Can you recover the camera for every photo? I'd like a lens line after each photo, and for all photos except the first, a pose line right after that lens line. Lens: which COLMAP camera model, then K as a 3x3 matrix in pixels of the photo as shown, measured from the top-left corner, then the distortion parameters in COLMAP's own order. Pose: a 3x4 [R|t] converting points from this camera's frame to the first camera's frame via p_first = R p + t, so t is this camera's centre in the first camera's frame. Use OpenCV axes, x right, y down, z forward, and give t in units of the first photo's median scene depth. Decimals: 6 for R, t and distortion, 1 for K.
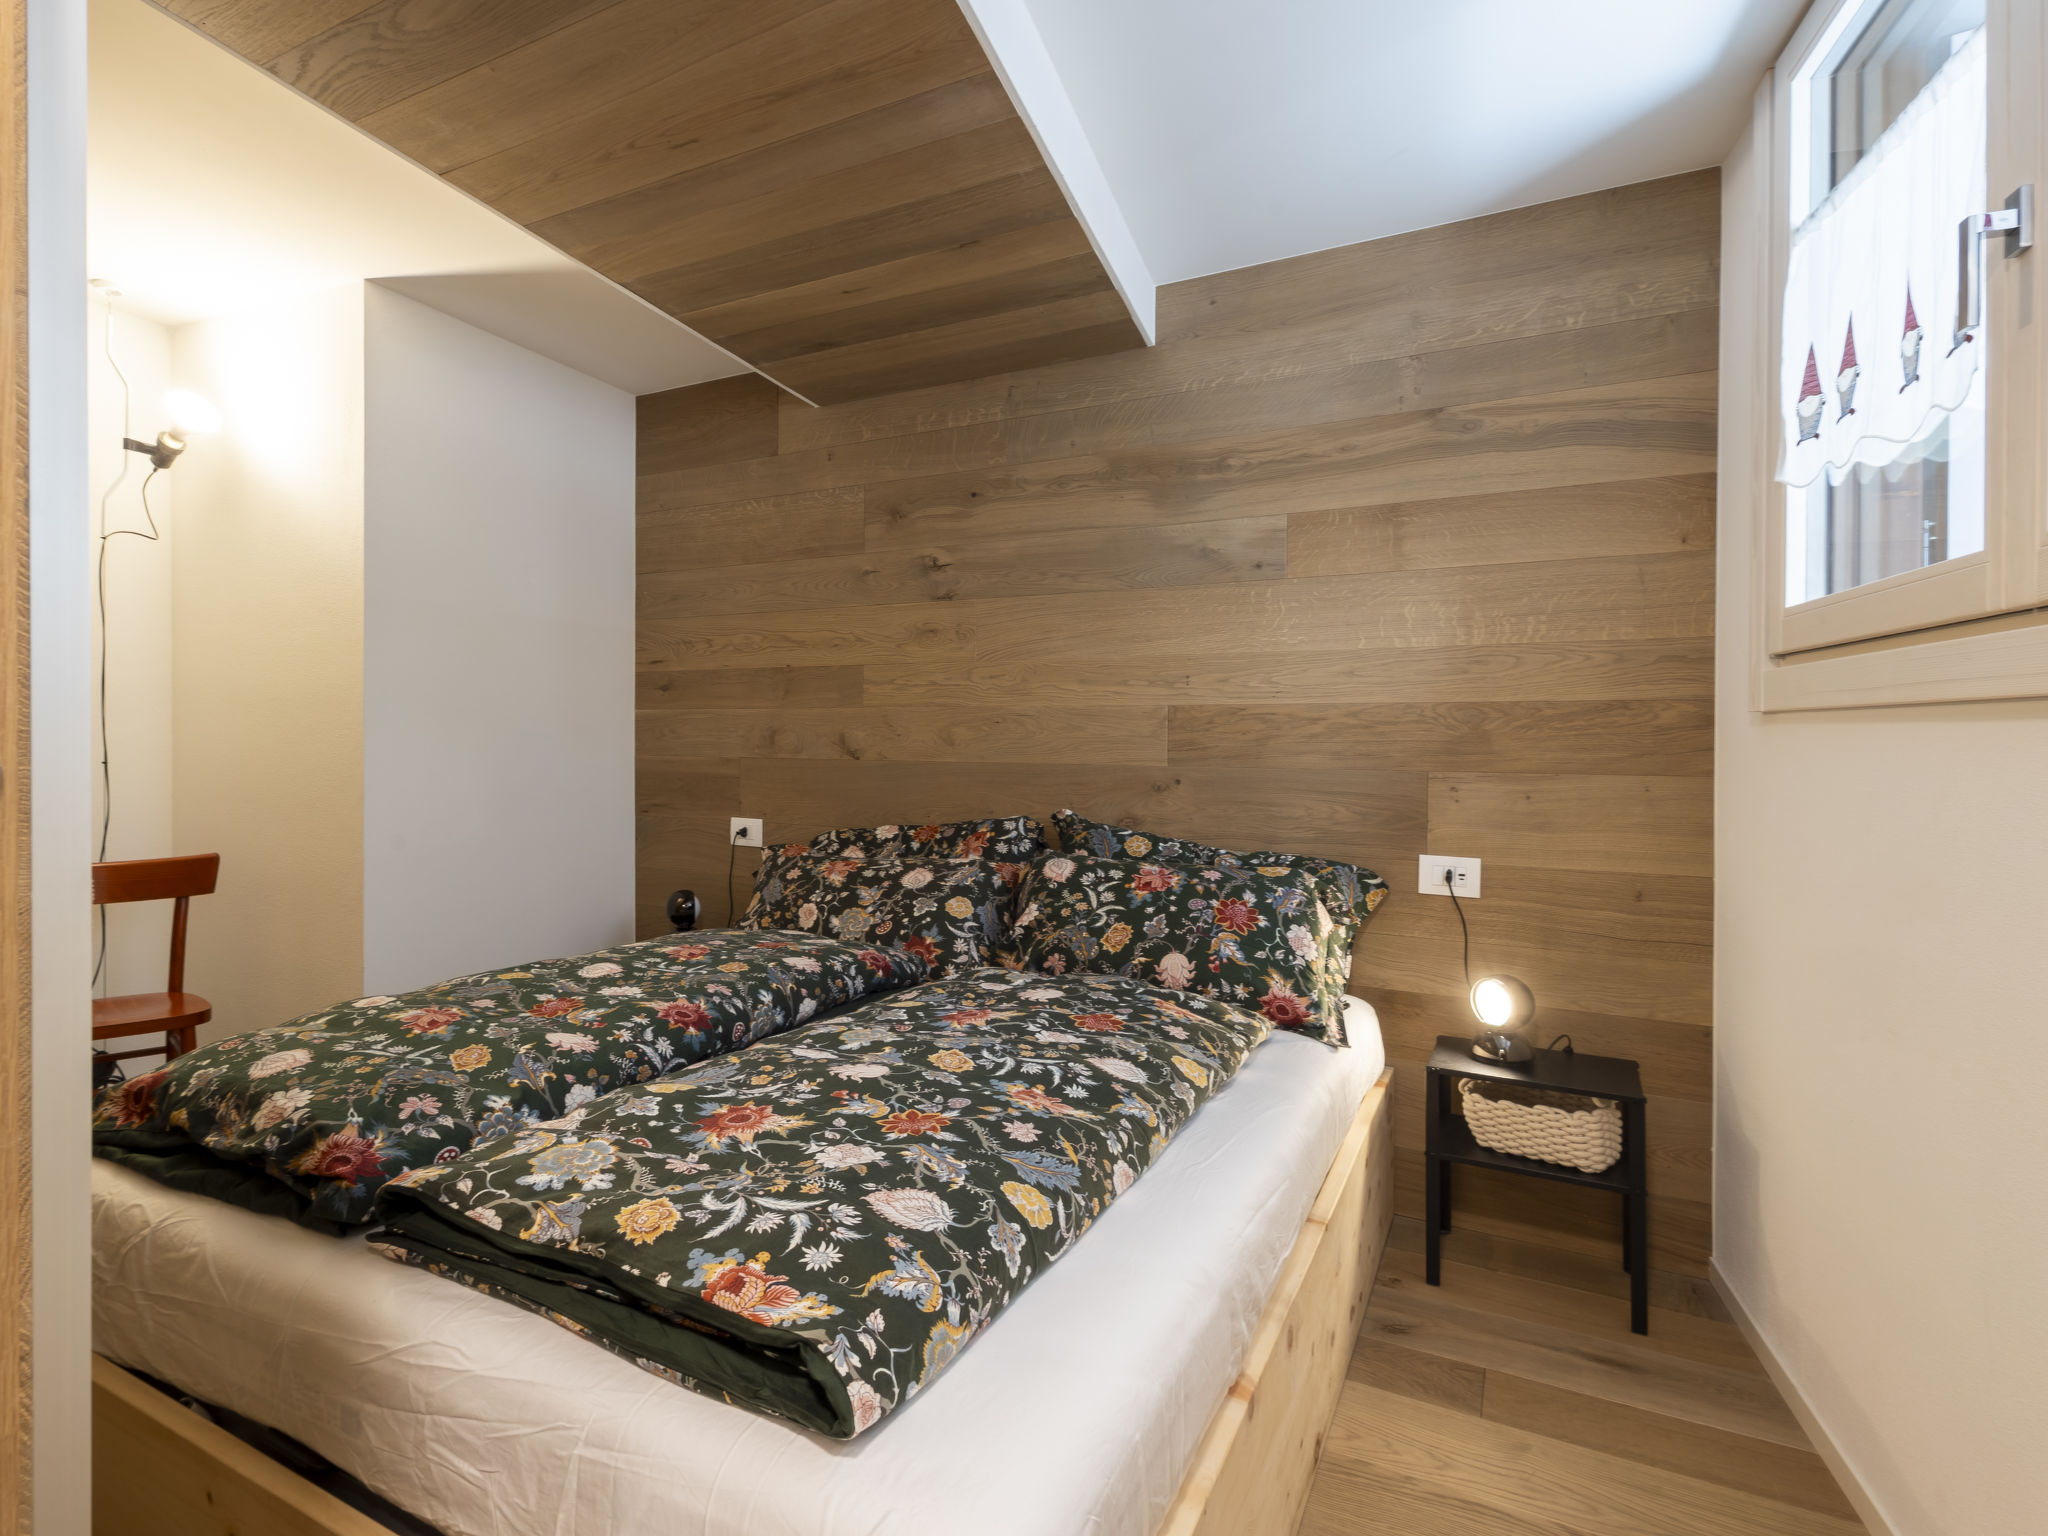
lens RADIAL K [[1065.8, 0, 1003.5], [0, 1065.8, 759.1], [0, 0, 1]] dist [0.004067, -0.000164]
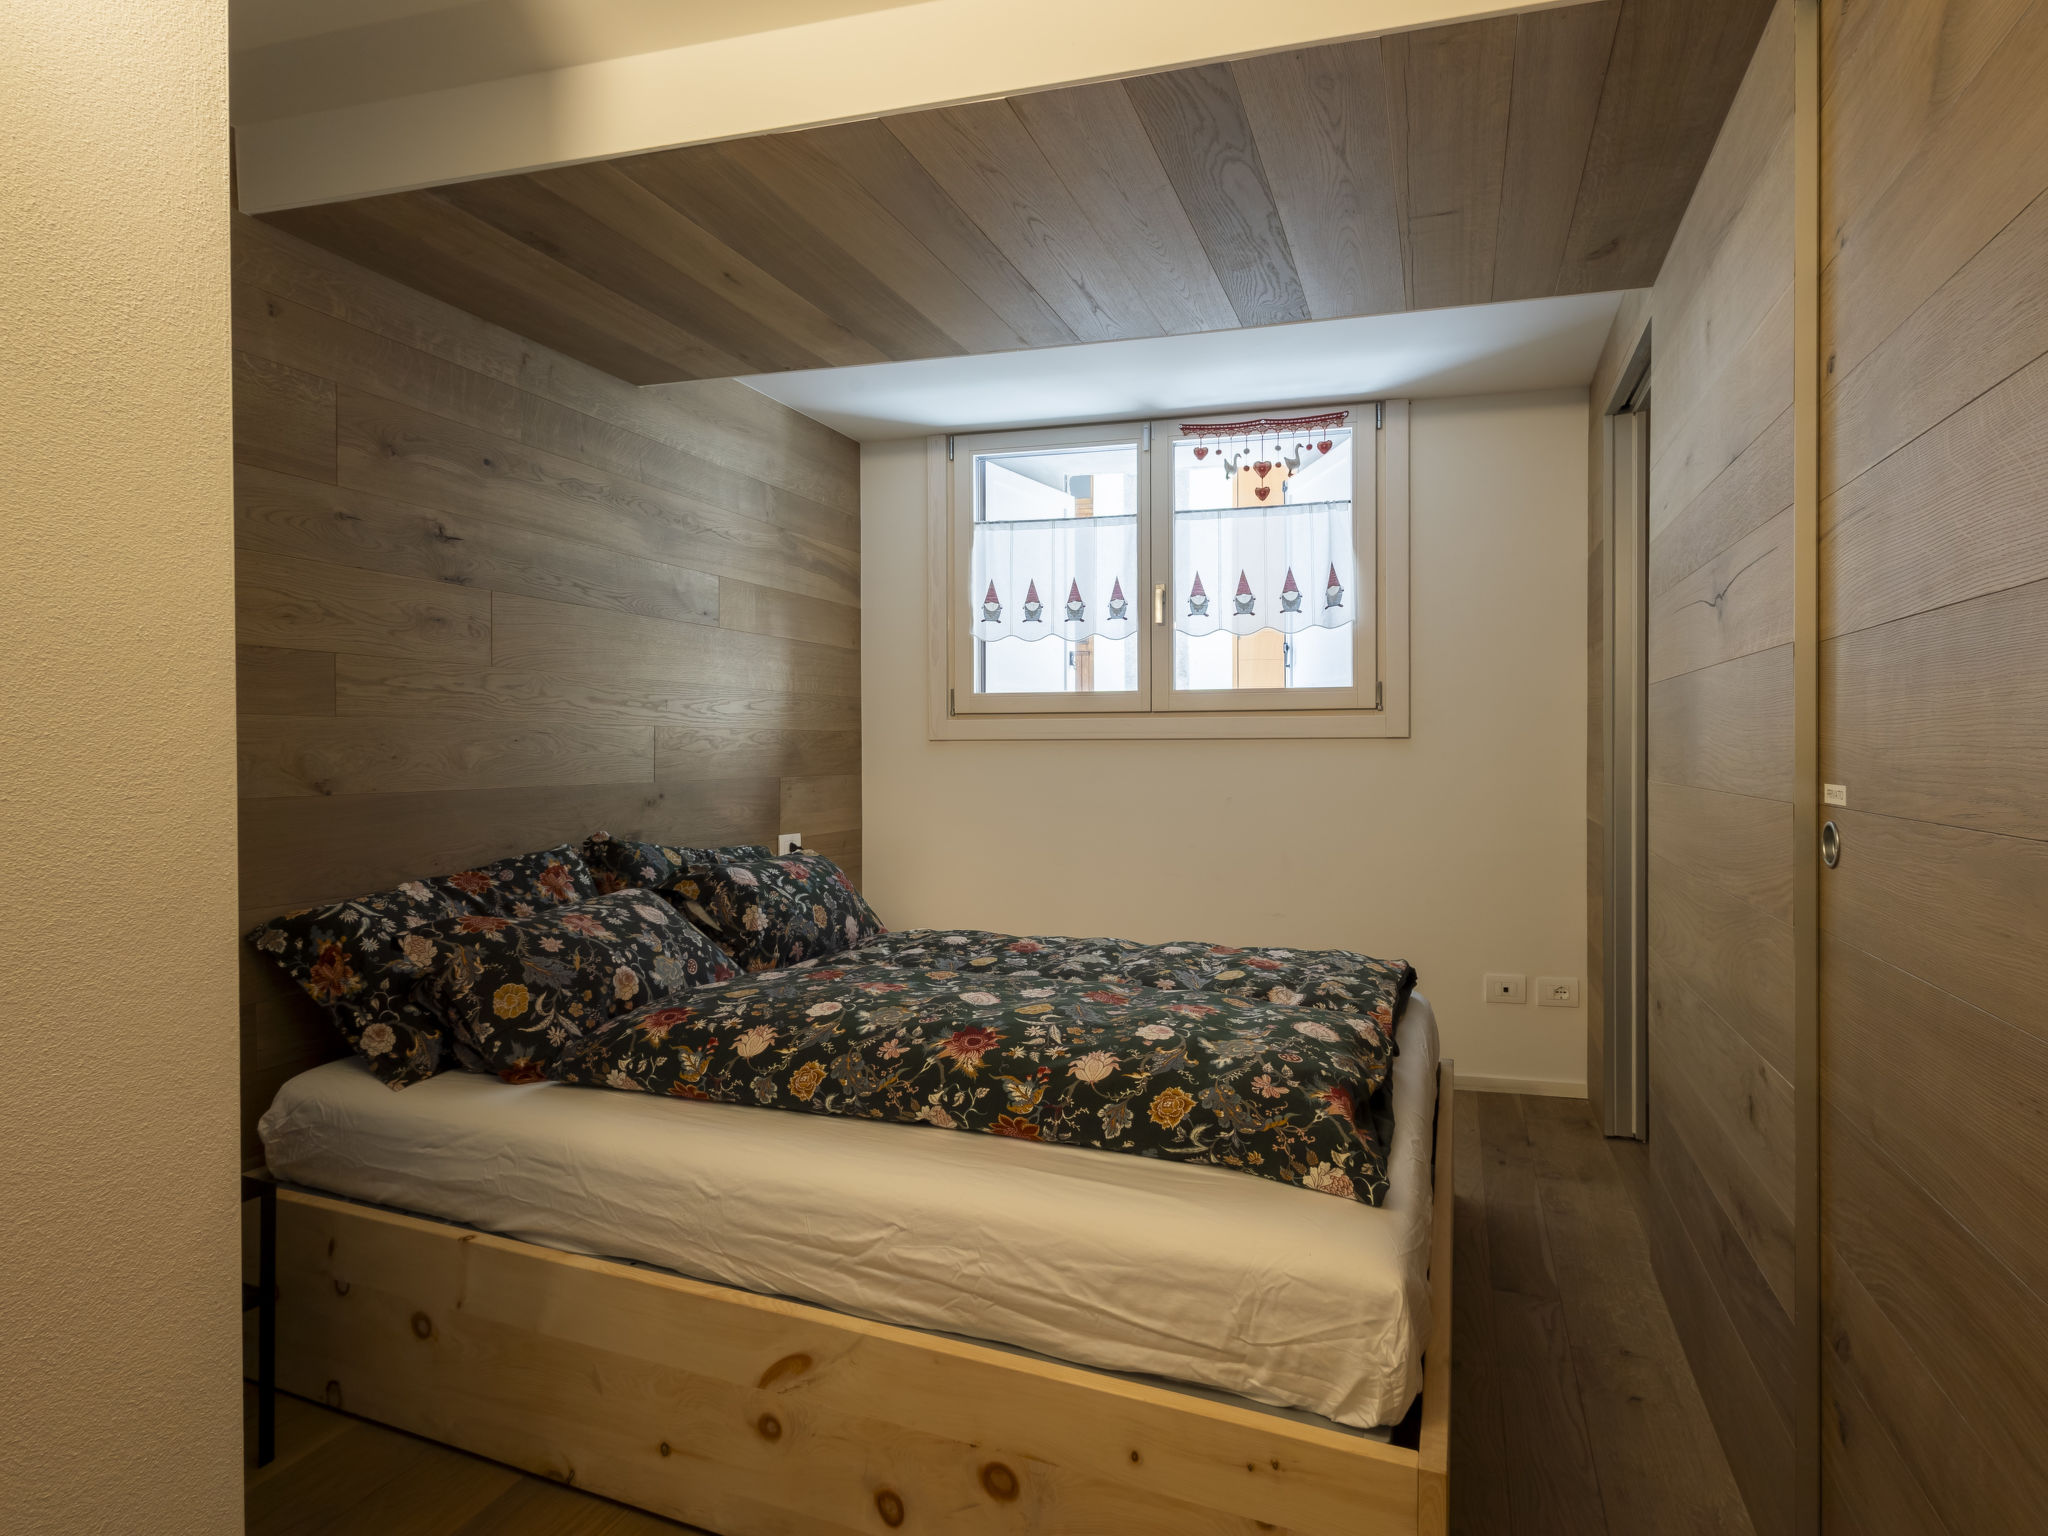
lens RADIAL K [[1065.8, 0, 1003.5], [0, 1065.8, 759.1], [0, 0, 1]] dist [0.004067, -0.000164]
pose [[-0.092114, -0.011554, 0.995681, -0.919752], [0.029807, 0.999453, 0.014355, -0.021382], [-0.995302, 0.031001, -0.091719, 0.717802]]
